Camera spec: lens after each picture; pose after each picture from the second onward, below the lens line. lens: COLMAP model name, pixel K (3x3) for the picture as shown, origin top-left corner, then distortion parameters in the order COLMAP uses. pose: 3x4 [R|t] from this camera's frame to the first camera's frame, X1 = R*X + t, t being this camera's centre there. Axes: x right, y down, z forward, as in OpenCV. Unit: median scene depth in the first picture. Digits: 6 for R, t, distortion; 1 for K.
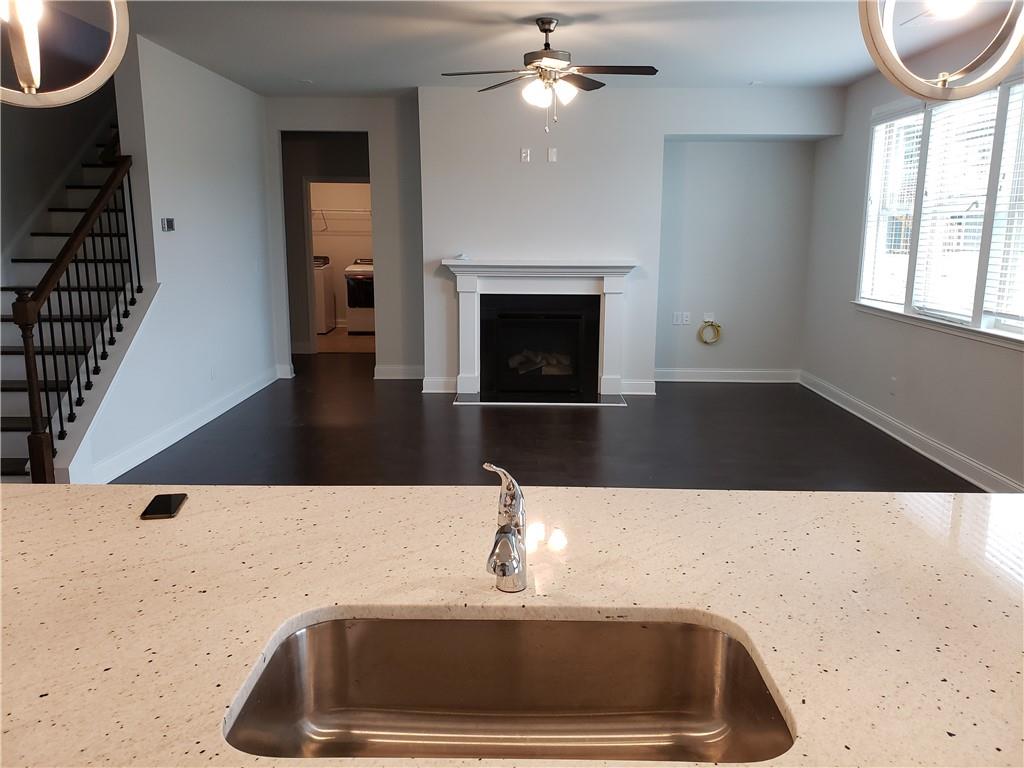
lens RADIAL K [[776.0, 0, 512.0], [0, 776.0, 384.0], [0, 0, 1]] dist [0.002437, -0.001908]
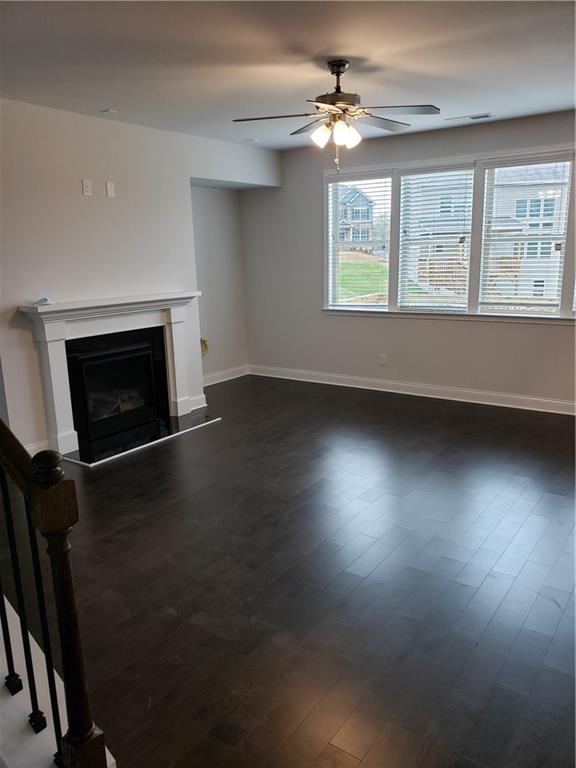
lens RADIAL K [[597.0, 0, 288.0], [0, 597.0, 384.0], [0, 0, 1]] dist [0.061519, 0.000102]
pose [[0.568590, -0.199753, 0.798000, -0.467949], [0.189190, 0.975820, 0.109463, -0.095905], [-0.800570, 0.088734, 0.592633, 0.388512]]
